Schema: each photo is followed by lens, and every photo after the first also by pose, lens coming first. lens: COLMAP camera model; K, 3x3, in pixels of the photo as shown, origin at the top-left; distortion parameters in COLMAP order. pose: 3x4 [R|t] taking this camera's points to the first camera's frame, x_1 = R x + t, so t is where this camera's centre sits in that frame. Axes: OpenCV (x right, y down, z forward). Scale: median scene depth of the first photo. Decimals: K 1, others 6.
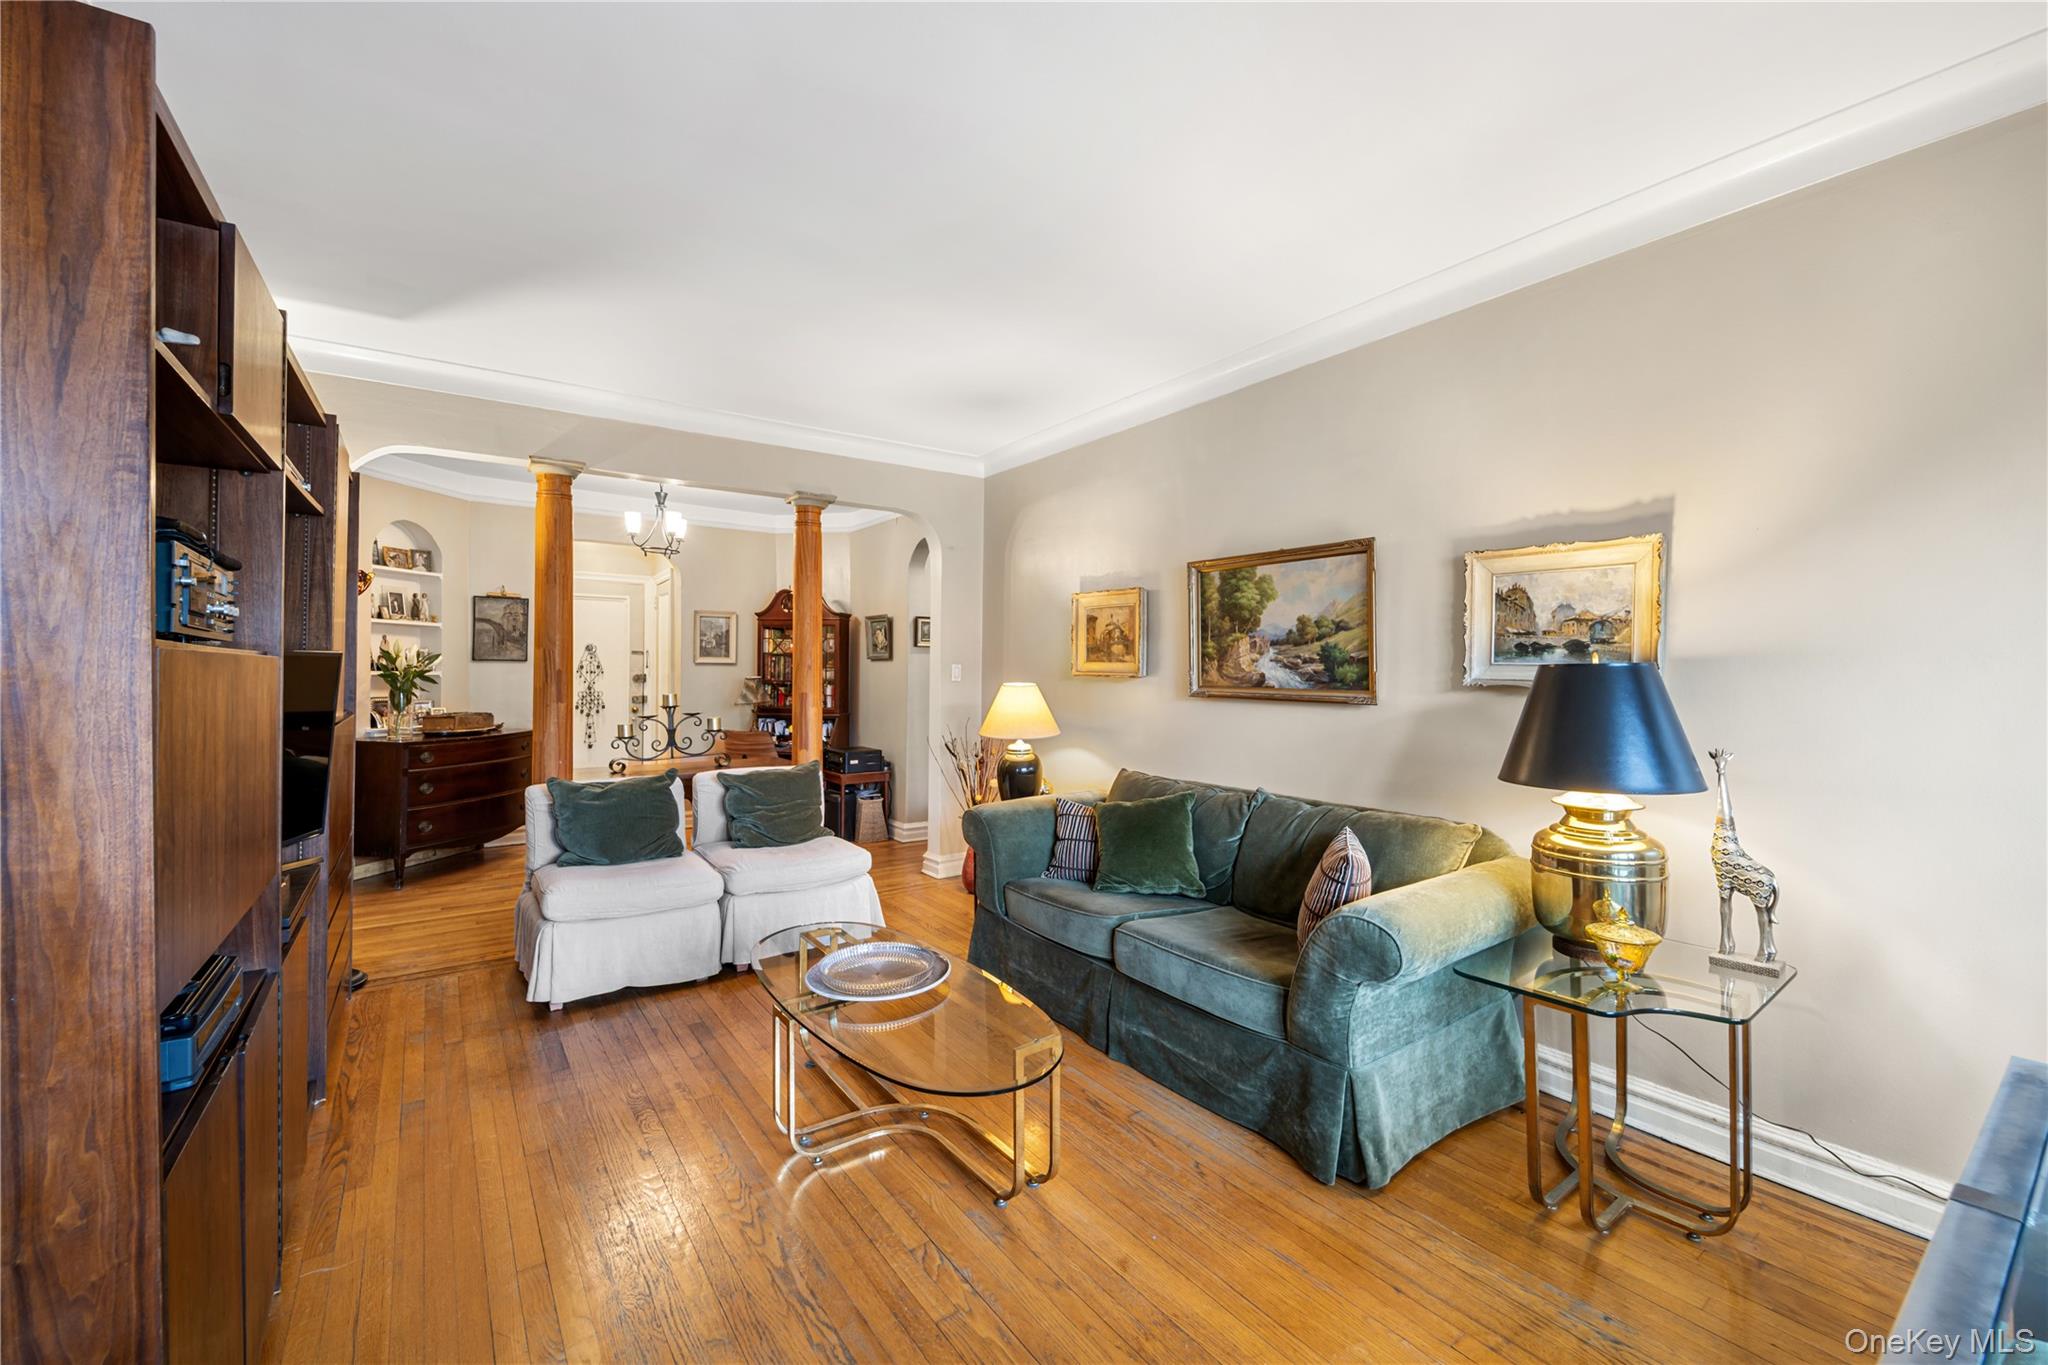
lens RADIAL K [[823.6, 0, 1024.5], [0, 823.6, 673.9], [0, 0, 1]] dist [-0.000885, -0.000092]
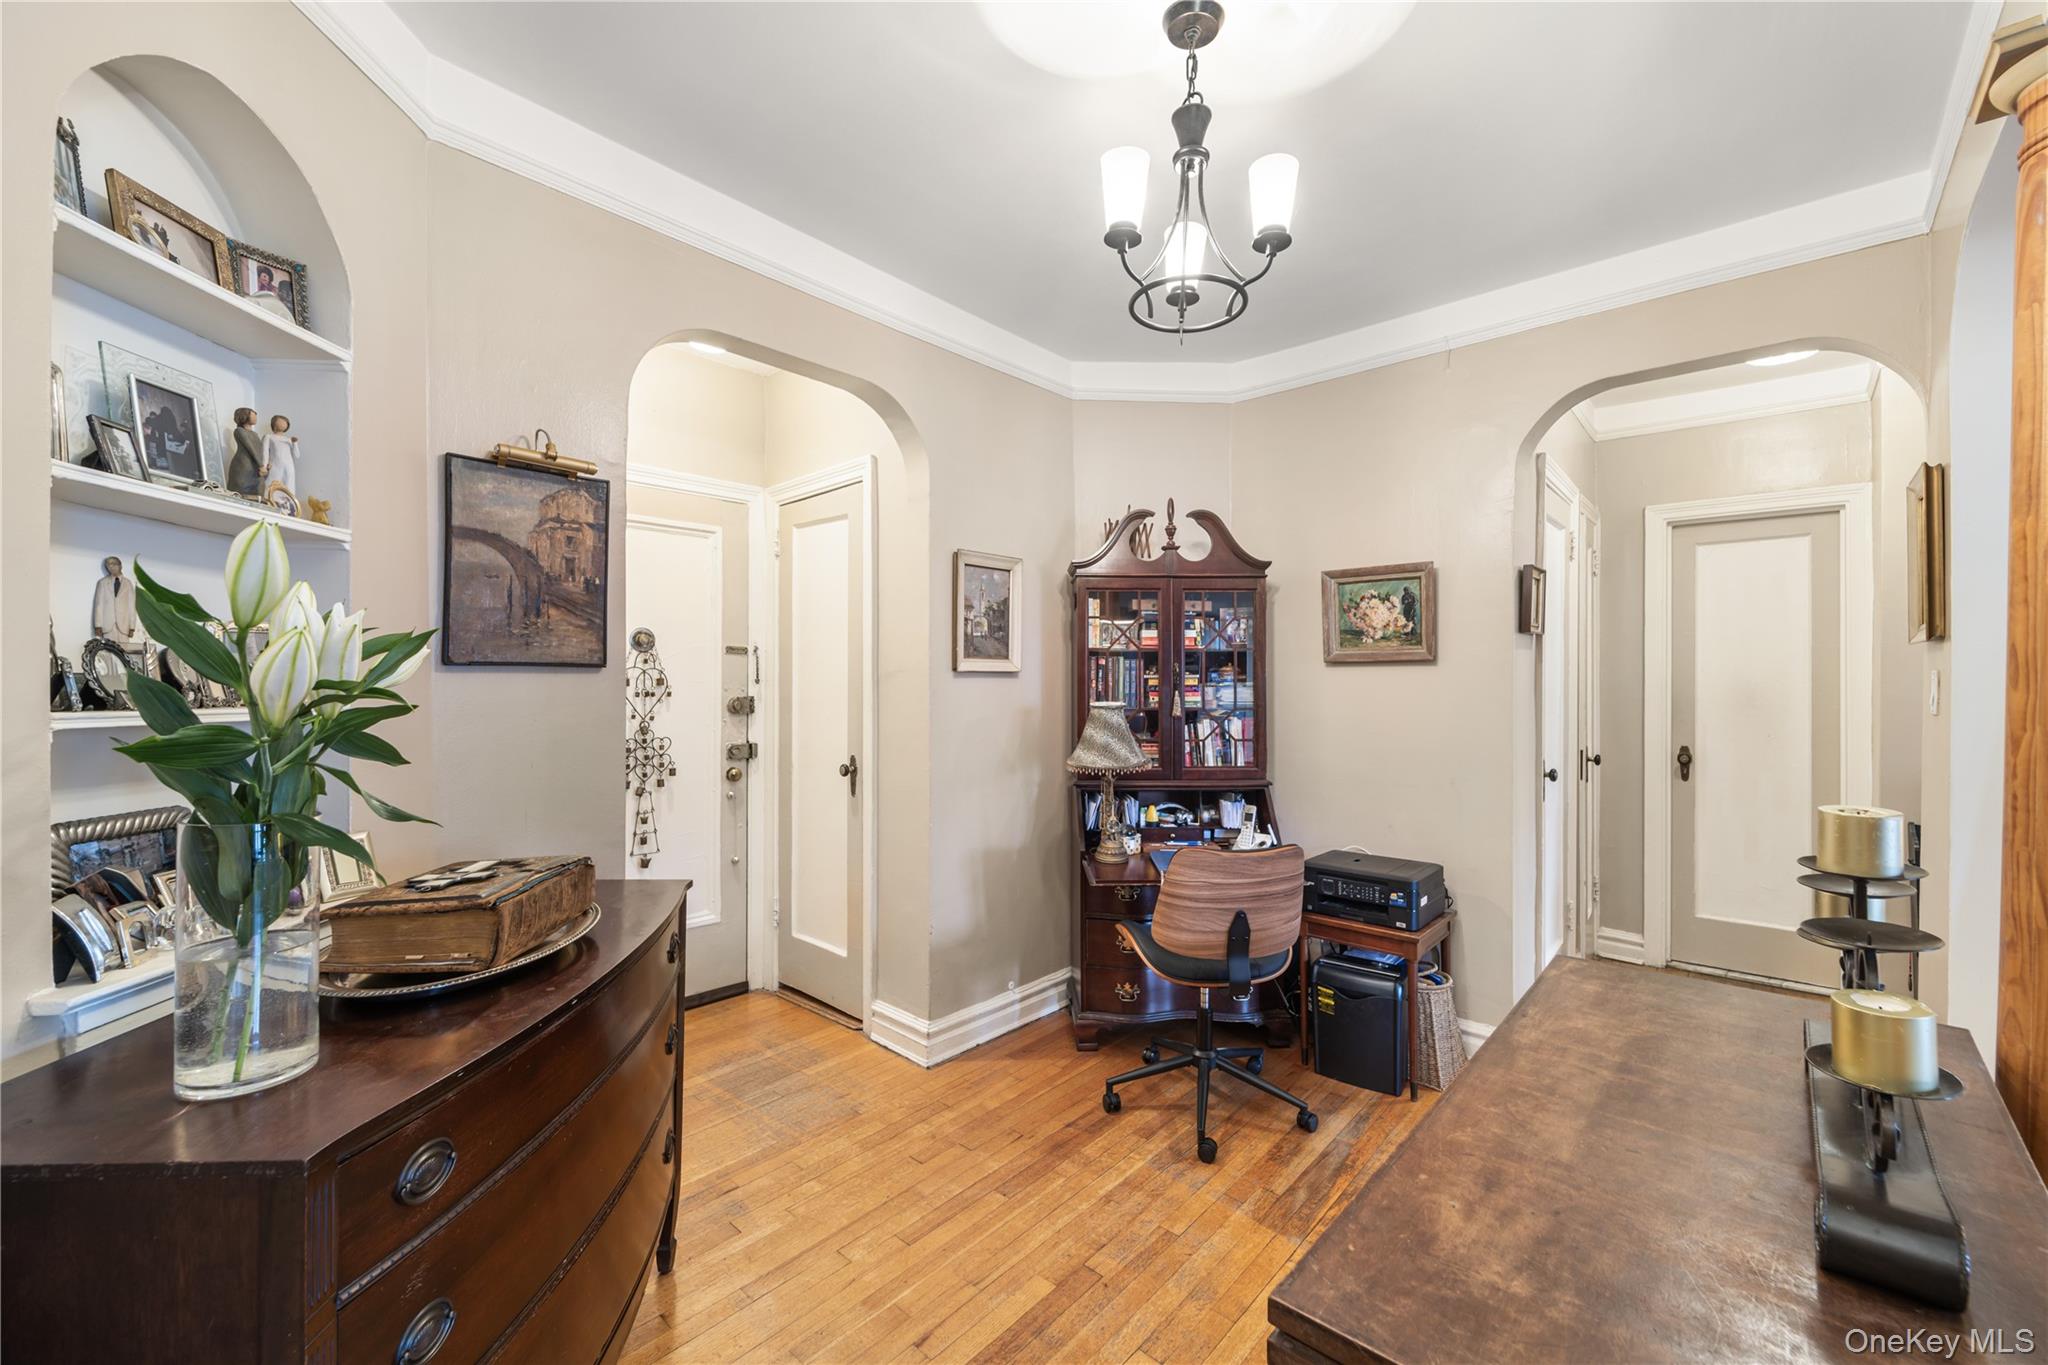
lens RADIAL K [[823.6, 0, 1028.8], [0, 823.6, 683.0], [0, 0, 1]] dist [-0.000885, -0.000092]
pose [[0.974097, -0.006903, 0.226023, -0.488203], [0.007566, 0.999969, -0.002070, -0.006305], [-0.226002, 0.003726, 0.974120, 0.602624]]
